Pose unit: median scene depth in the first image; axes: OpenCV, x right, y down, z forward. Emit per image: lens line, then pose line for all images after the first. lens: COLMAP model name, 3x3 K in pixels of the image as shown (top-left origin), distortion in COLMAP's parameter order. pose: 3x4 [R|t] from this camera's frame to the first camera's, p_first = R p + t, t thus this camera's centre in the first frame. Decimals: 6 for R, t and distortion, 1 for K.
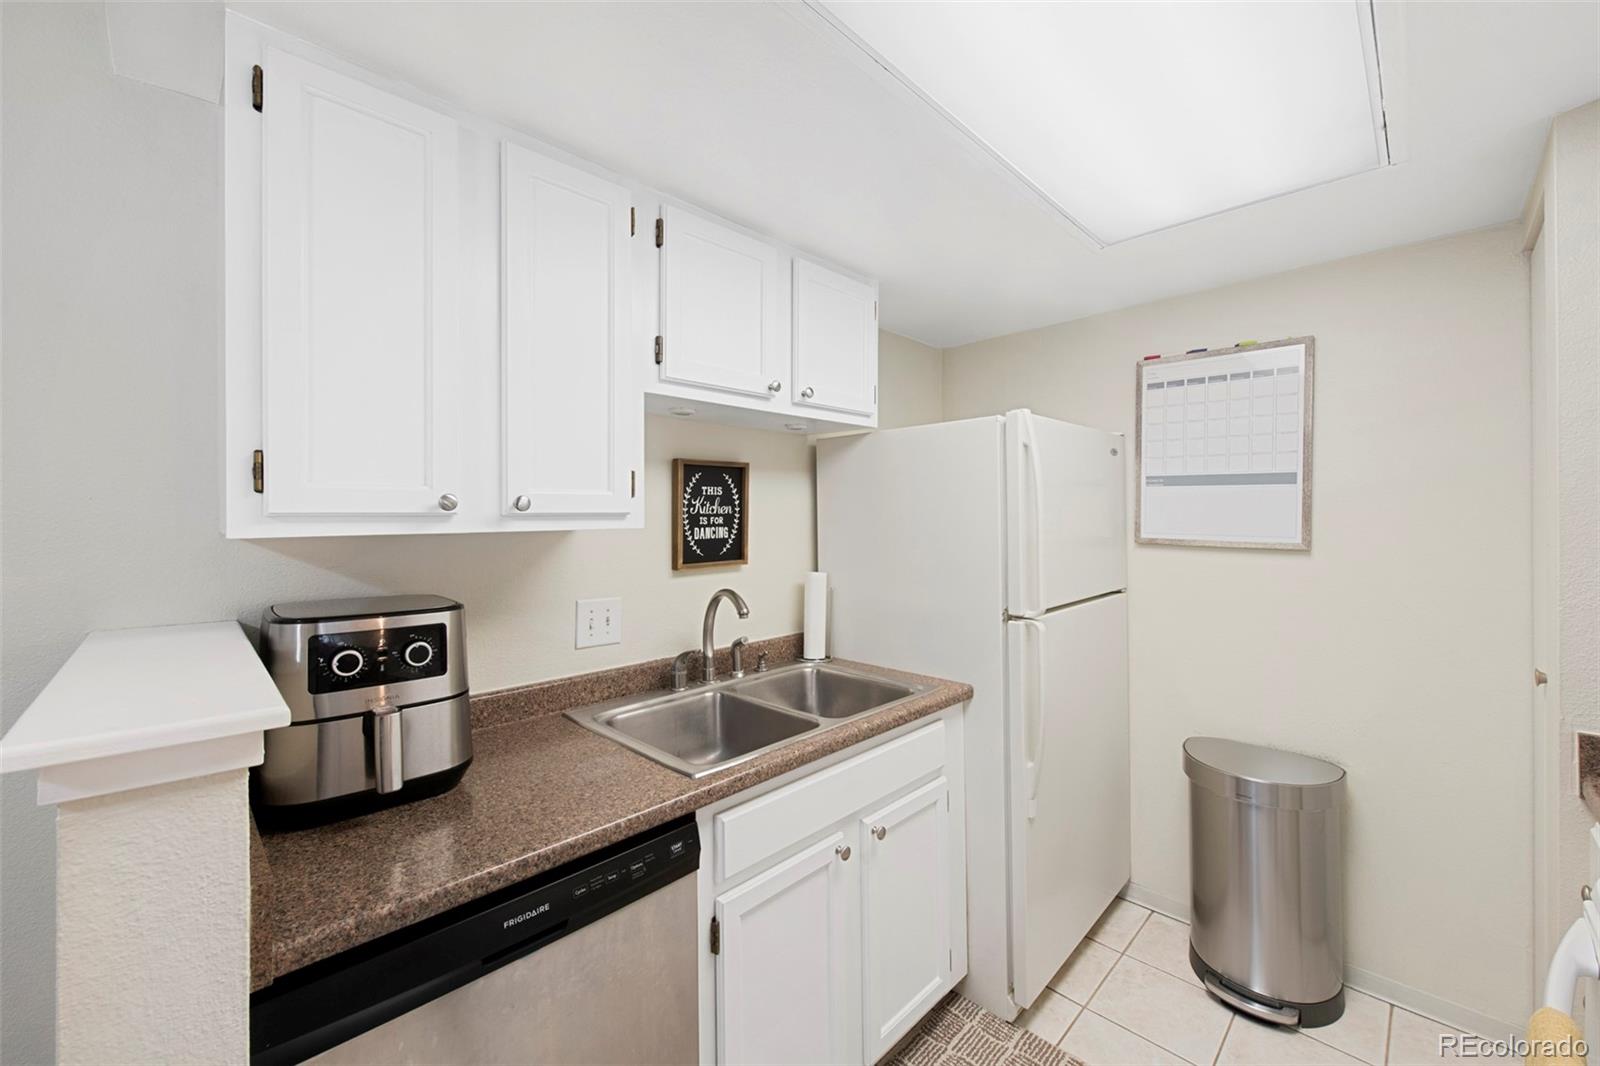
lens RADIAL K [[620.2, 0, 801.4], [0, 620.2, 516.2], [0, 0, 1]] dist [-0.000729, -0.000025]
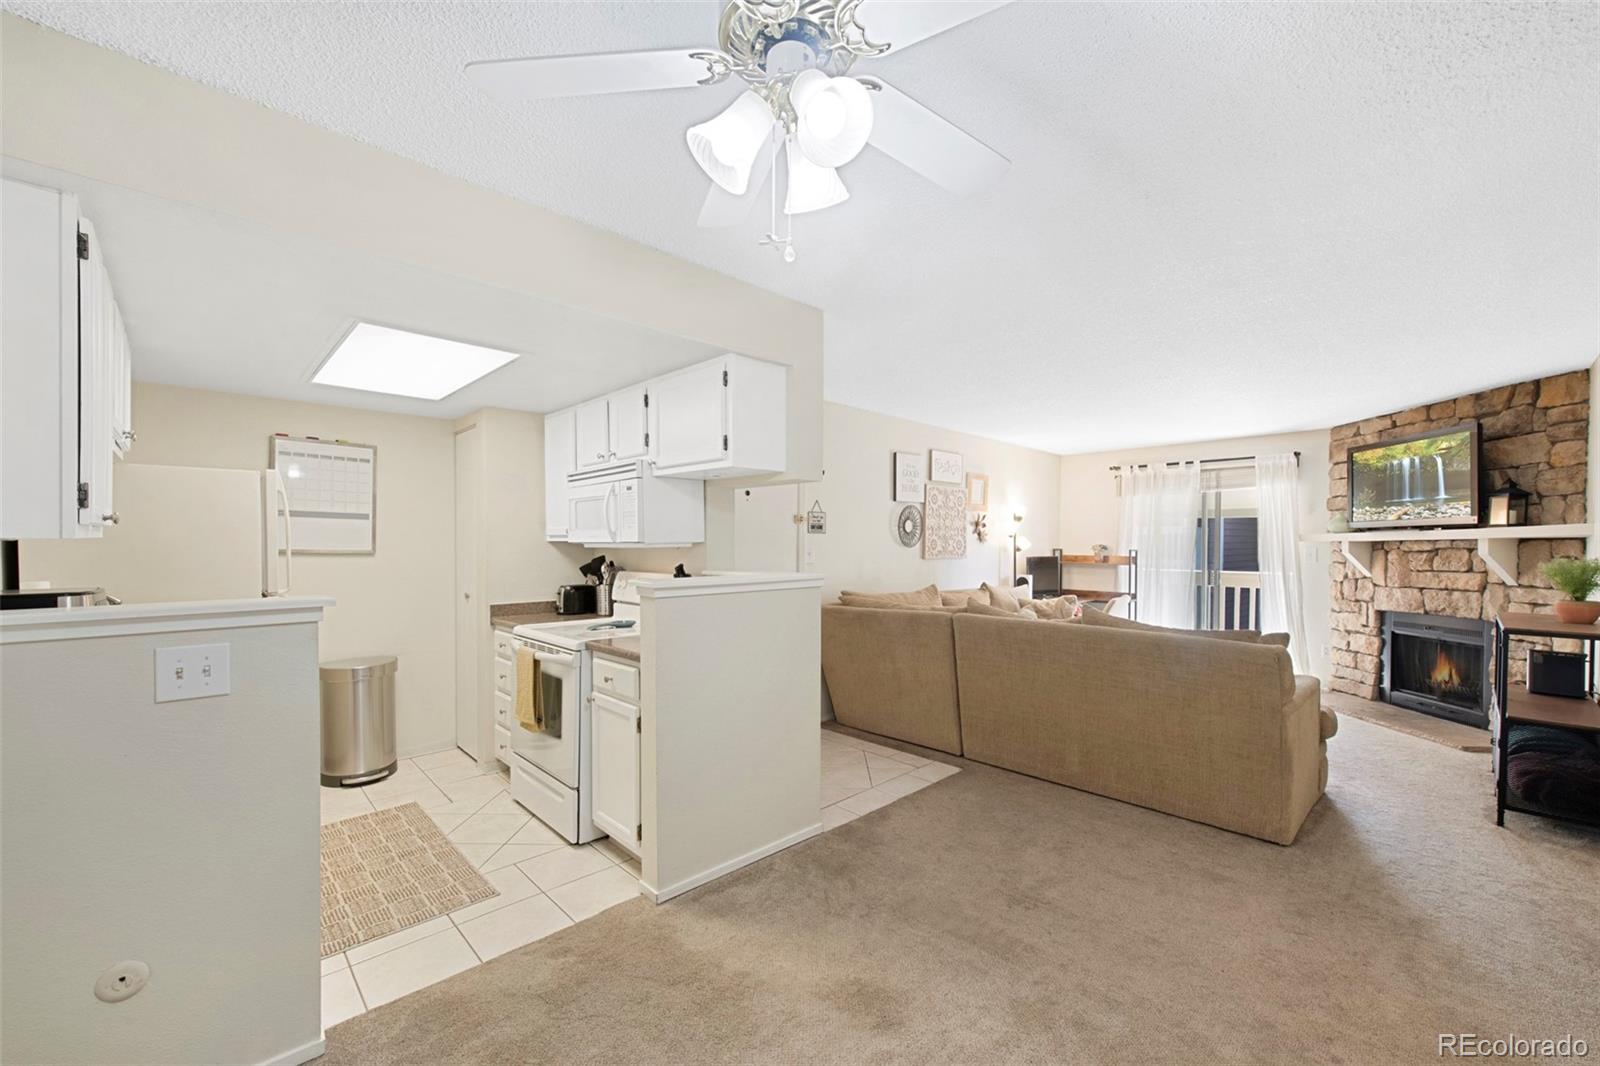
lens RADIAL K [[638.3, 0, 804.5], [0, 638.3, 550.4], [0, 0, 1]] dist [0.000476, -0.000076]
pose [[0.024369, -0.009472, 0.999658, -1.191753], [-0.005587, 0.999938, 0.009611, 0.017841], [-0.999687, -0.005819, 0.024315, -0.429203]]
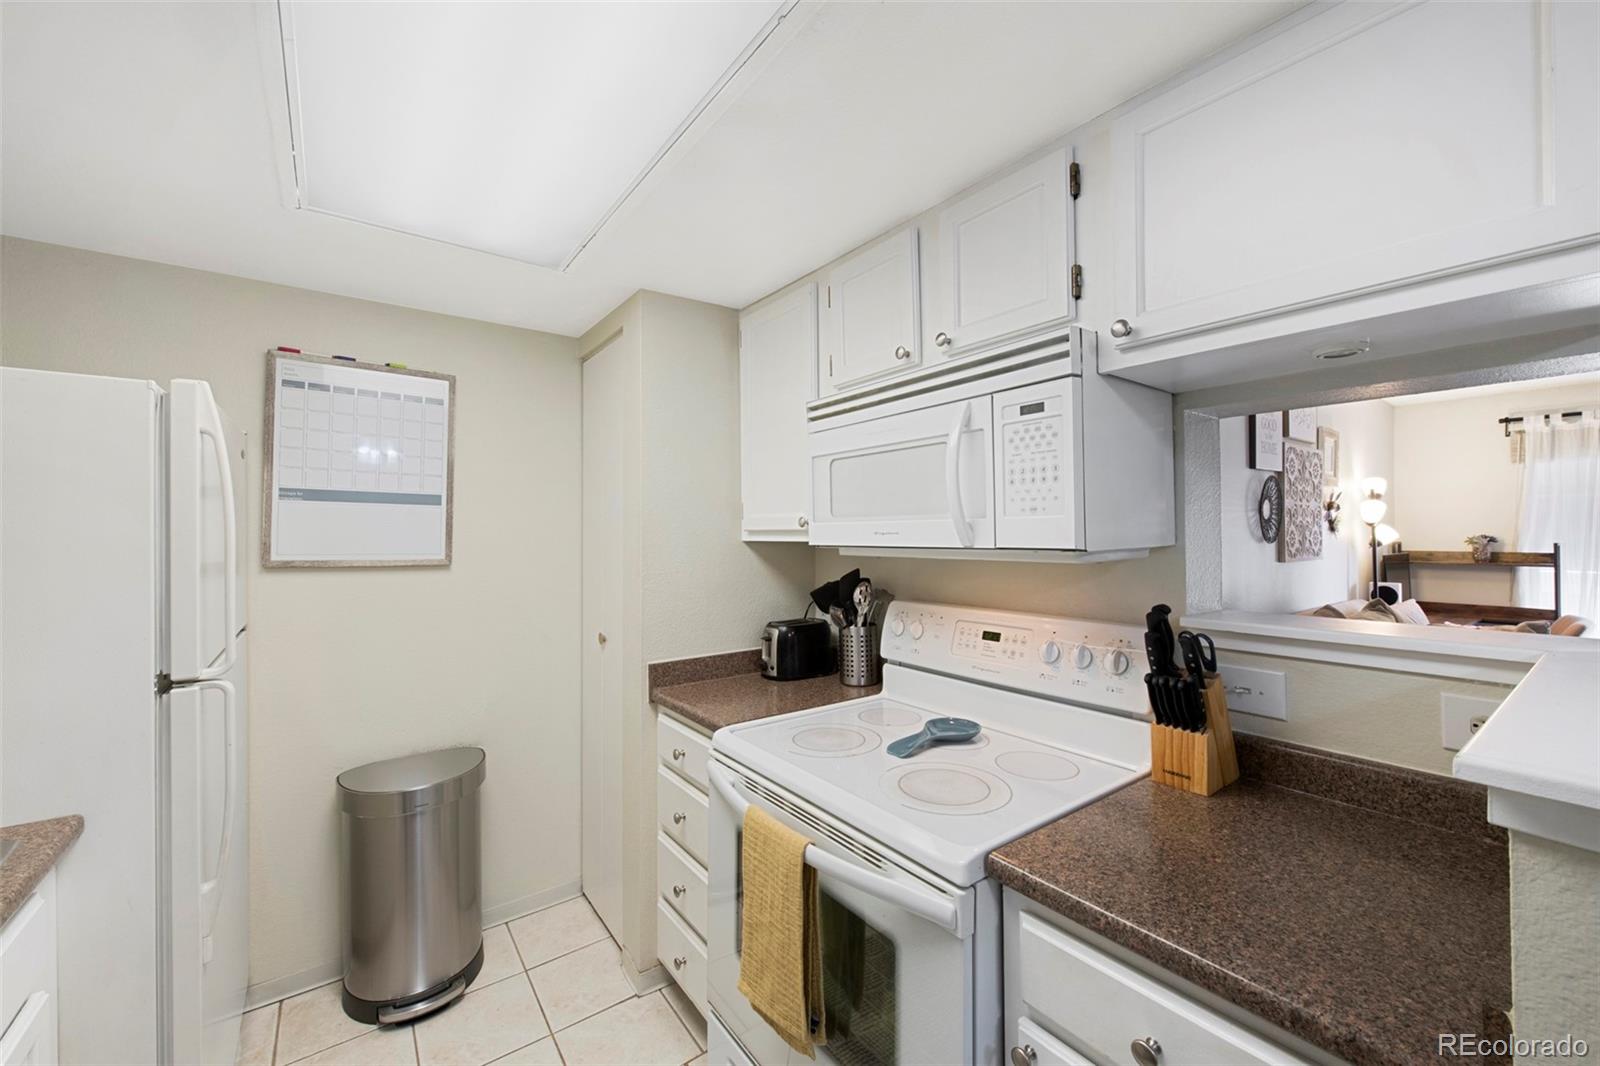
lens RADIAL K [[630.9, 0, 802.5], [0, 630.9, 524.8], [0, 0, 1]] dist [0.001624, 0.000231]
pose [[0.156676, 0.013853, 0.987553, -0.212273], [0.000984, 0.999899, -0.014182, -0.000976], [-0.987650, 0.003194, 0.156647, 0.187138]]
